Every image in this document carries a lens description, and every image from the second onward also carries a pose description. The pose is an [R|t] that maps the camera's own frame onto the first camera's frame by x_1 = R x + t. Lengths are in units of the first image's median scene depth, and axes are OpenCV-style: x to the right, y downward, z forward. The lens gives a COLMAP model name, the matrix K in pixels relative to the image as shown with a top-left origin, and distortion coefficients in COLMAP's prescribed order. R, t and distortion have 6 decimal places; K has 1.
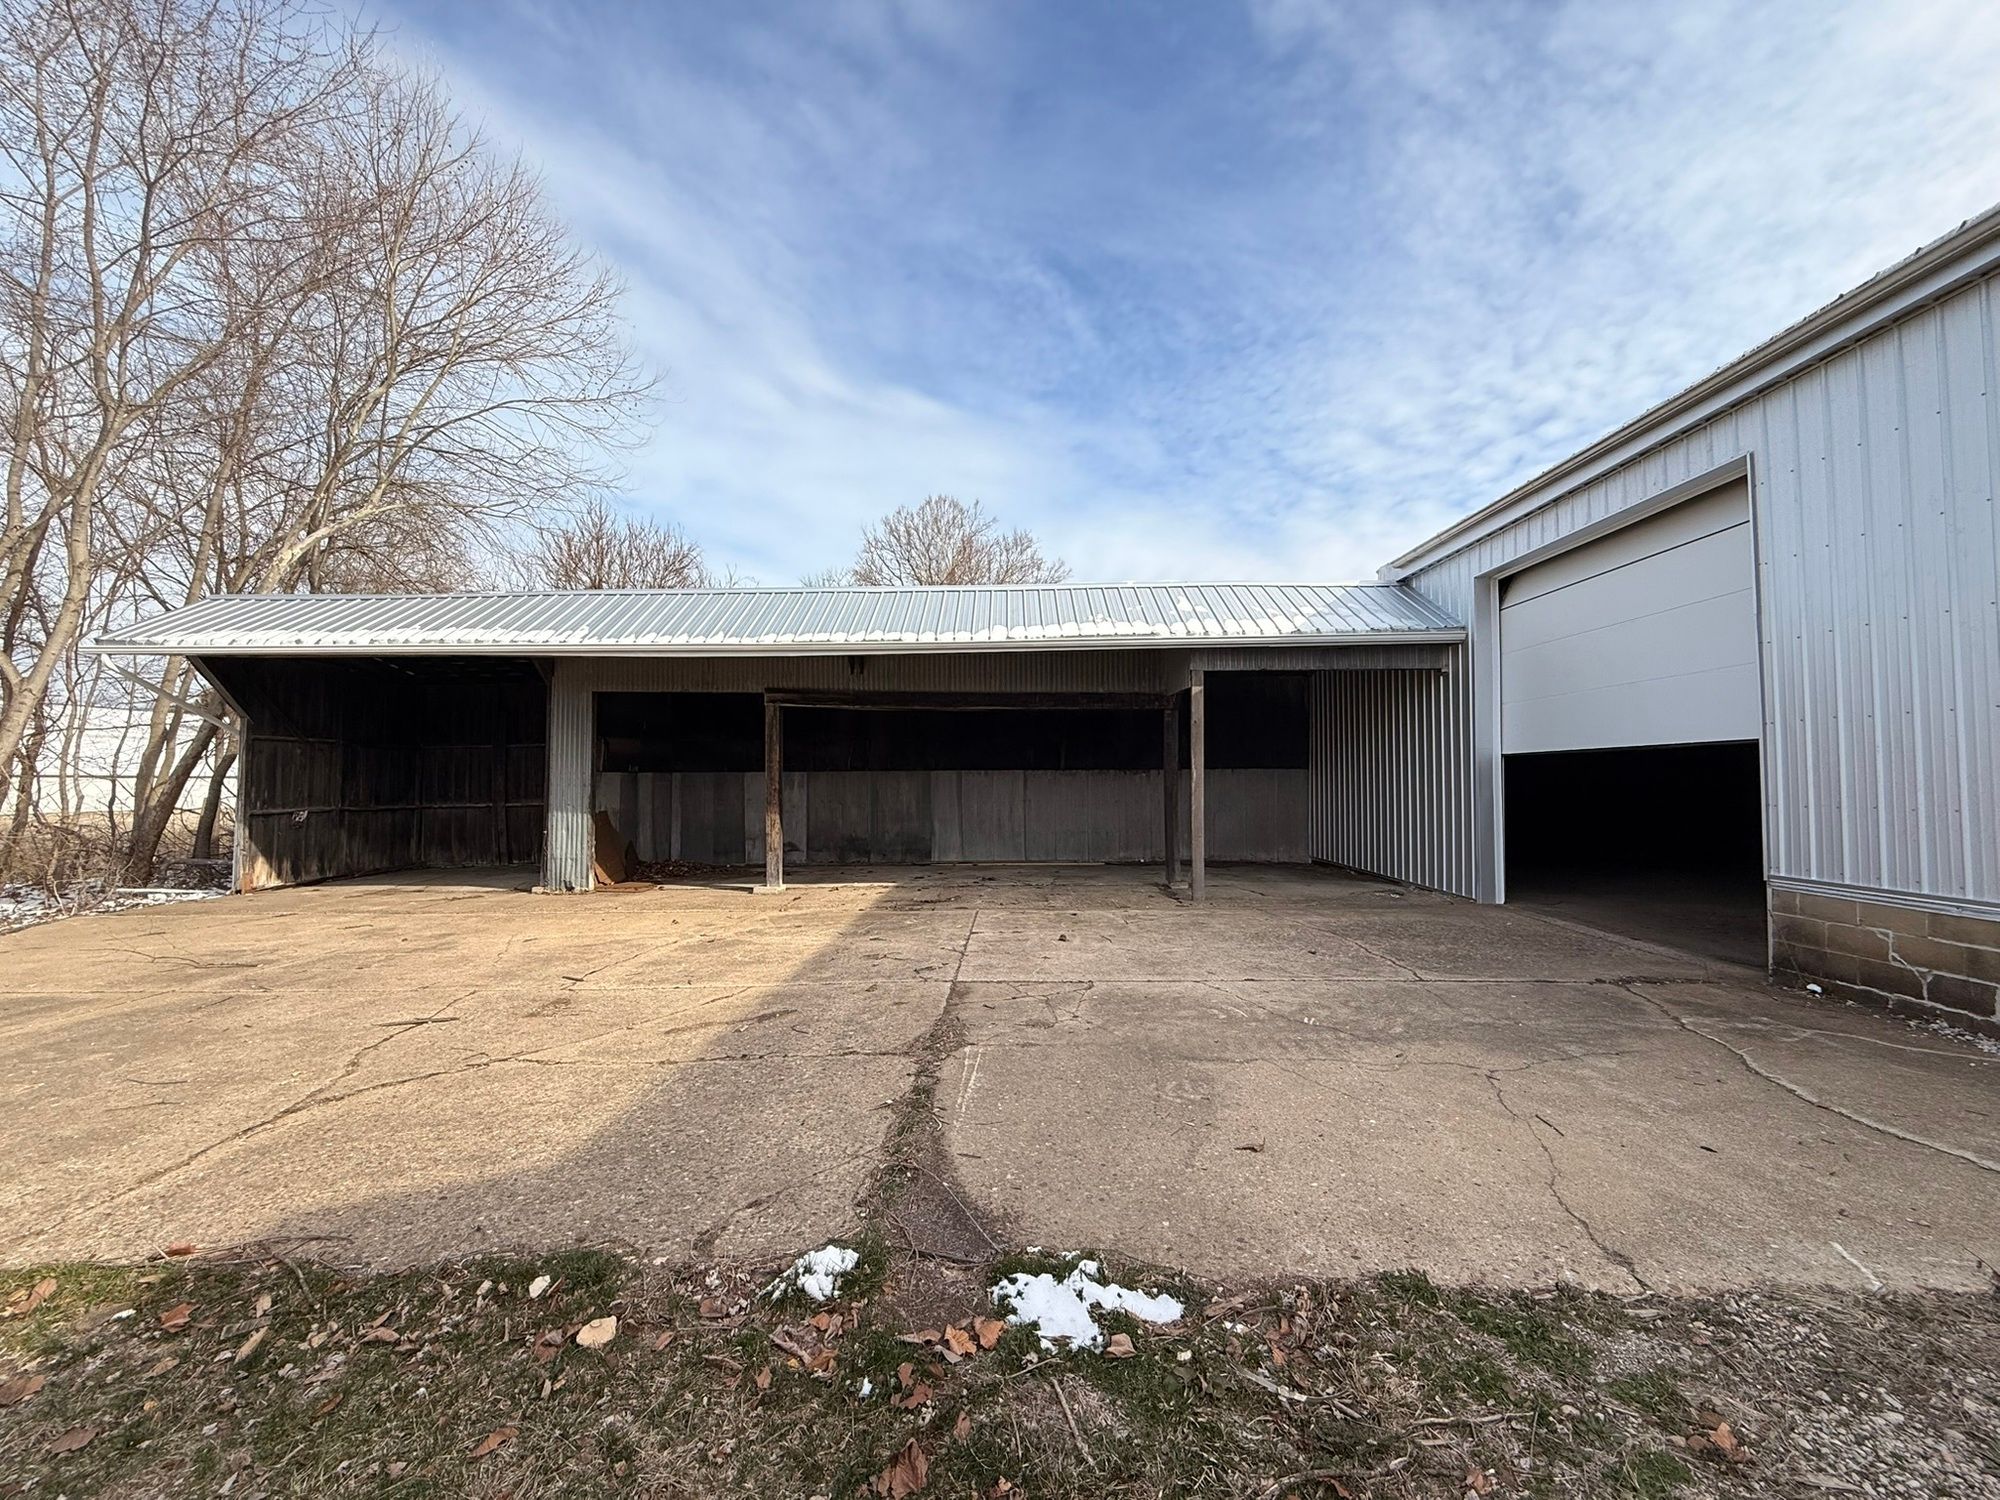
lens RADIAL K [[790.0, 0, 1027.0], [0, 790.0, 775.5], [0, 0, 1]] dist [0.000055, -0.000510]
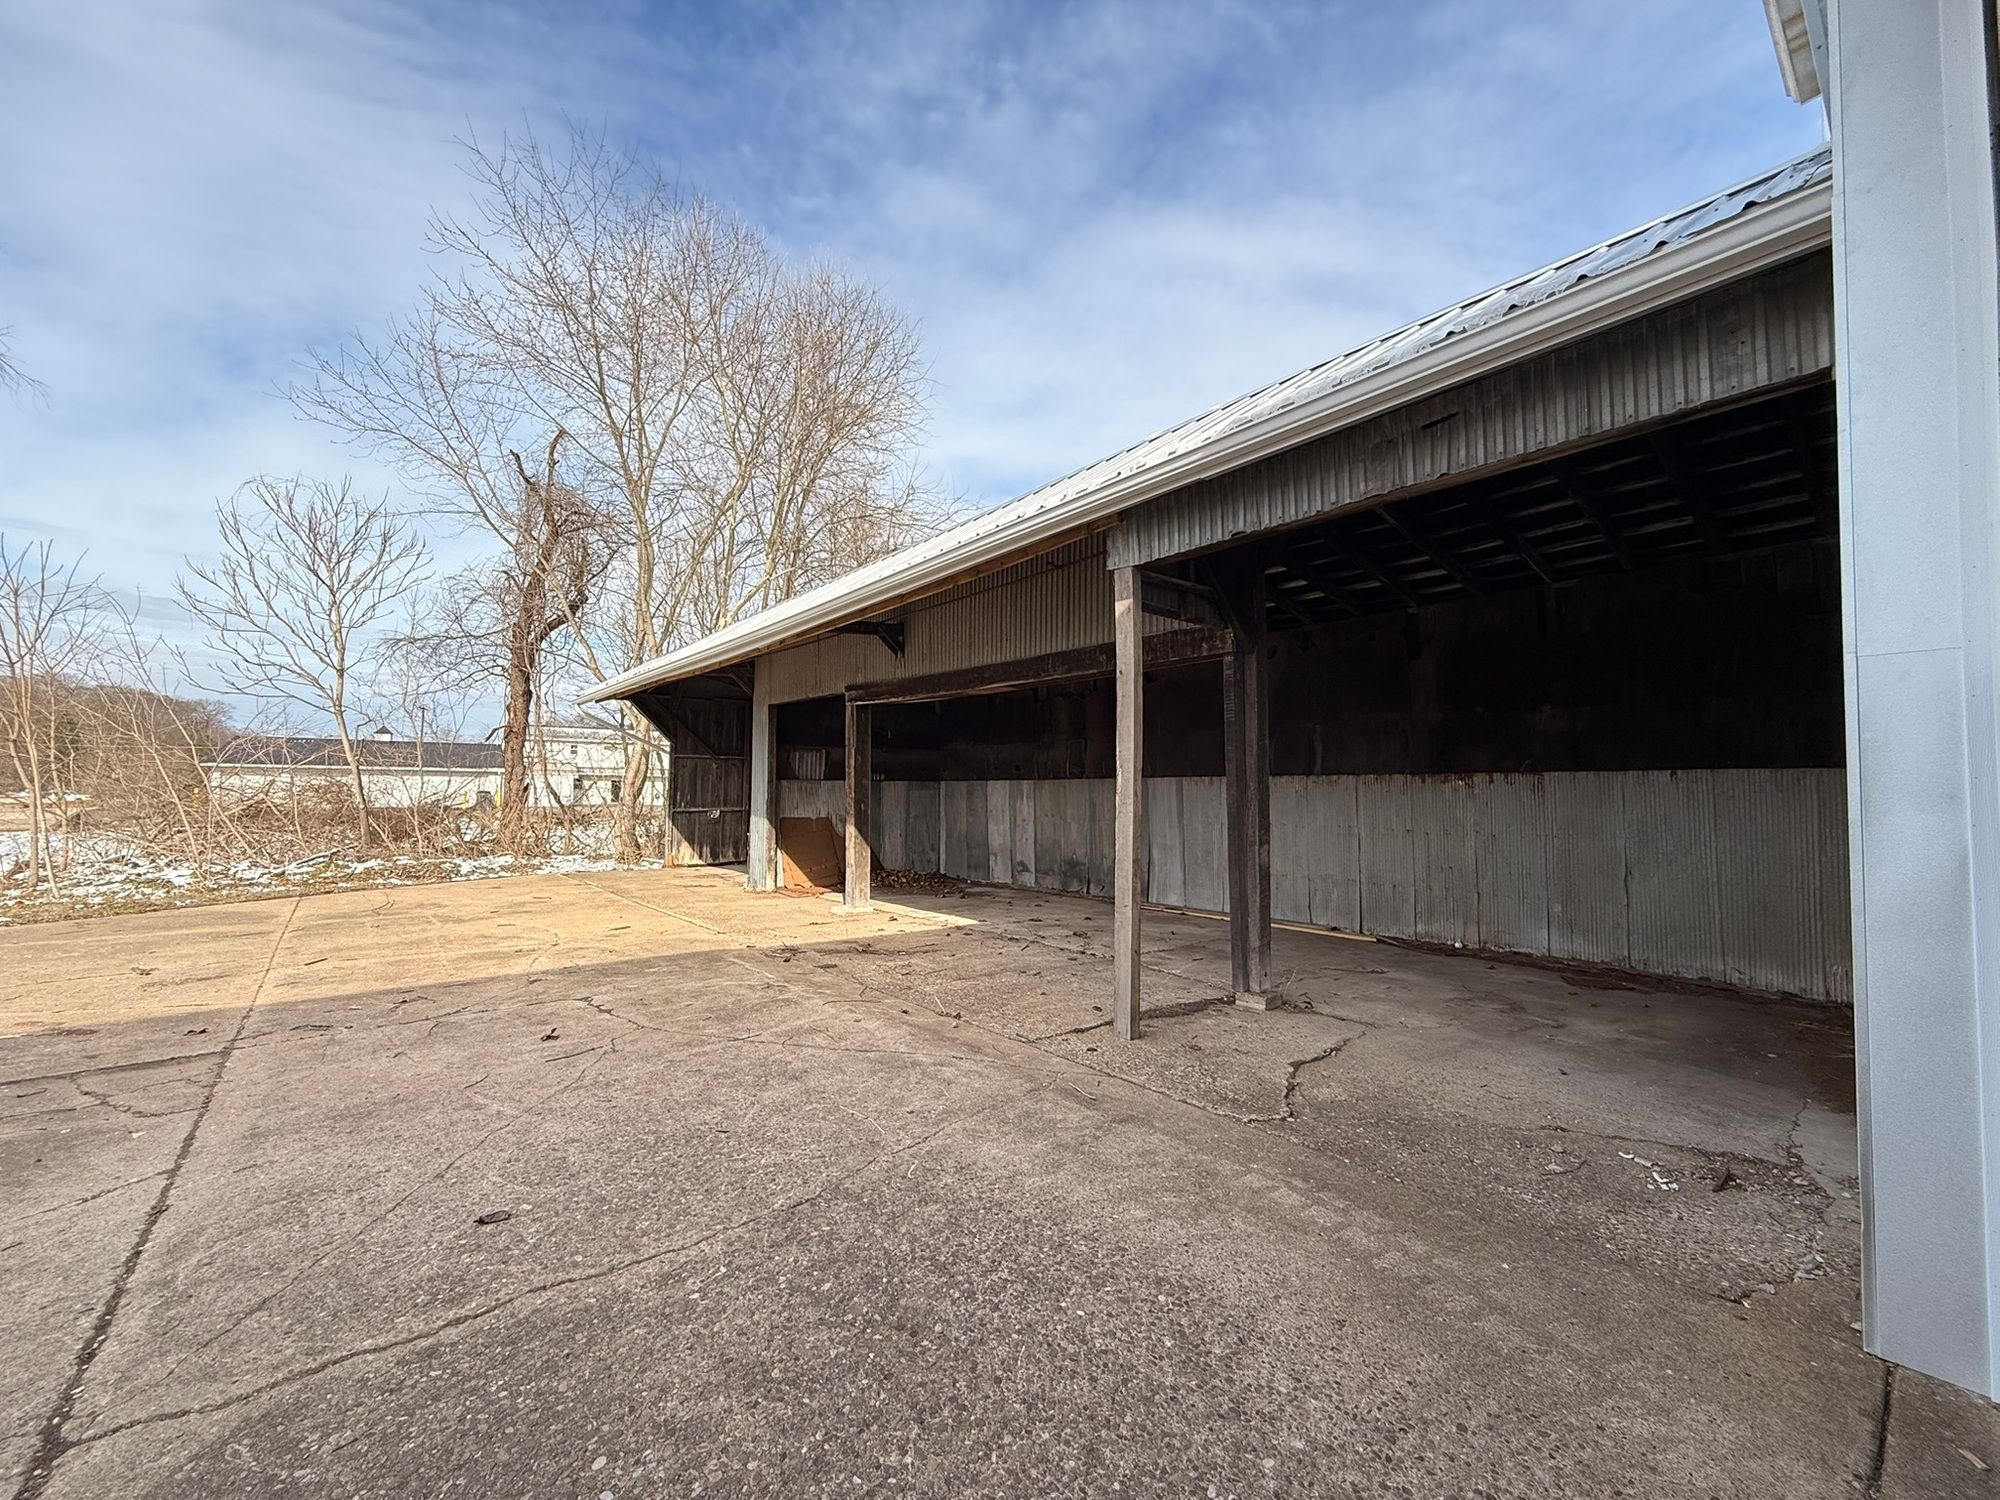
lens RADIAL K [[790.0, 0, 1001.4], [0, 790.0, 747.9], [0, 0, 1]] dist [0.000055, -0.000510]
pose [[0.632431, -0.035911, -0.773784, 0.426359], [-0.004577, 0.998734, -0.050092, 0.003682], [0.774603, 0.035221, 0.631466, 0.492972]]
